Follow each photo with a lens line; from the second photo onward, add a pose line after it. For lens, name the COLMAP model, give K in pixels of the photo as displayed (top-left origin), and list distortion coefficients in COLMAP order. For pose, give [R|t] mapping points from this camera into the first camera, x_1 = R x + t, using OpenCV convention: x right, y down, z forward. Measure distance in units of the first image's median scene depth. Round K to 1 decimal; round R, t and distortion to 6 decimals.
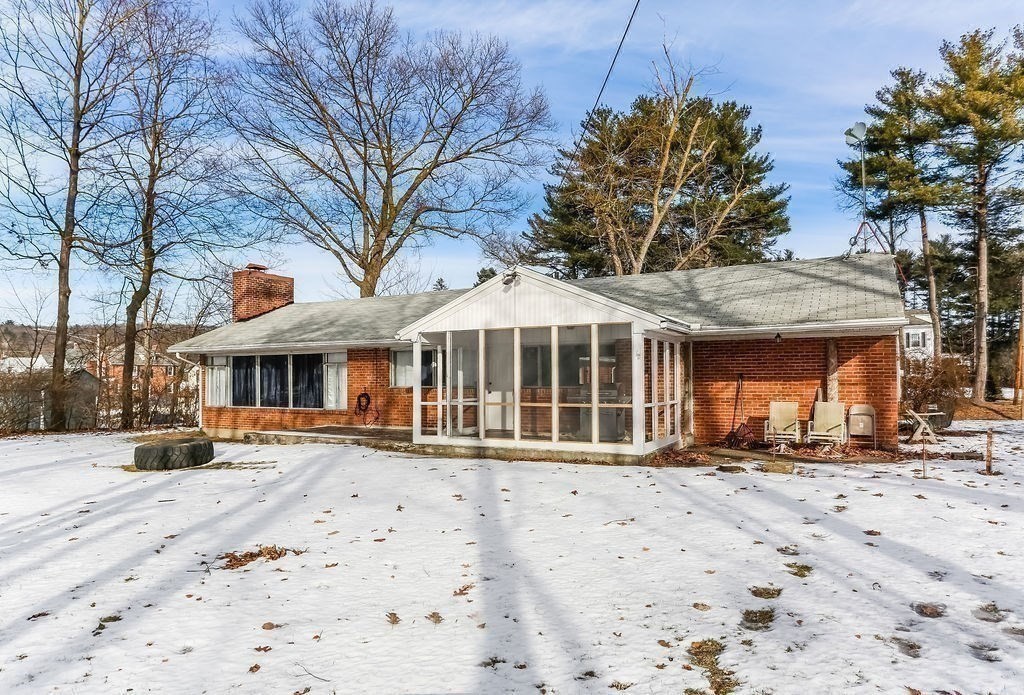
lens RADIAL K [[639.9, 0, 512.5], [0, 639.9, 283.1], [0, 0, 1]] dist [-0.038777, 0.001476]
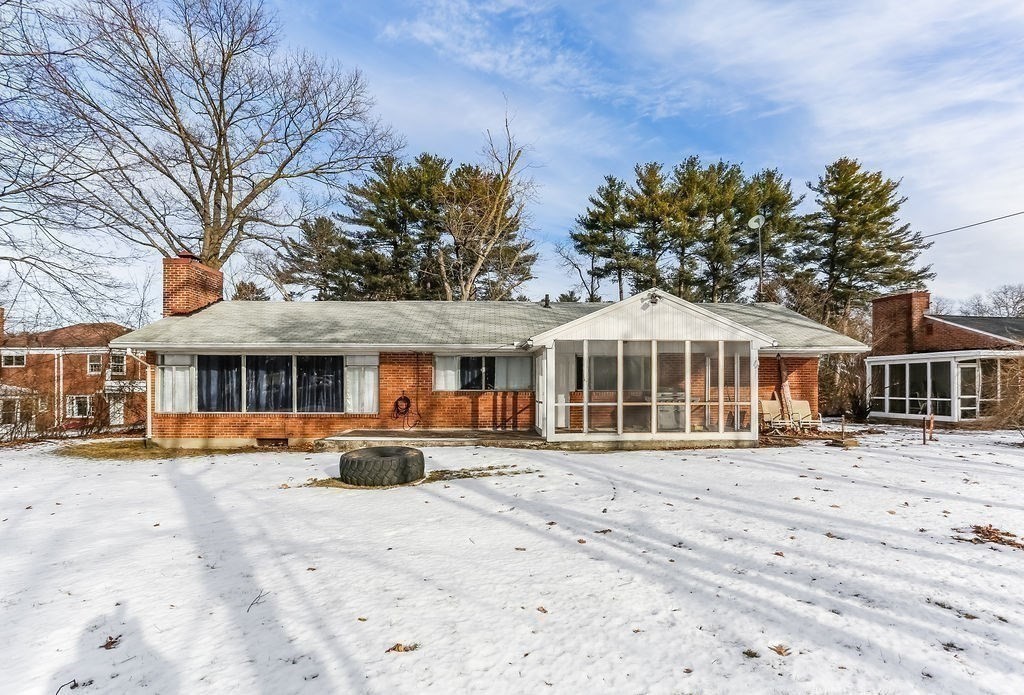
lens RADIAL K [[516.2, 0, 509.6], [0, 516.2, 335.4], [0, 0, 1]] dist [-0.047331, -0.000020]
pose [[0.860353, 0.056364, 0.506573, -0.483842], [-0.081464, 0.996297, 0.027503, 0.038850], [-0.503146, -0.064930, 0.861758, 0.212738]]
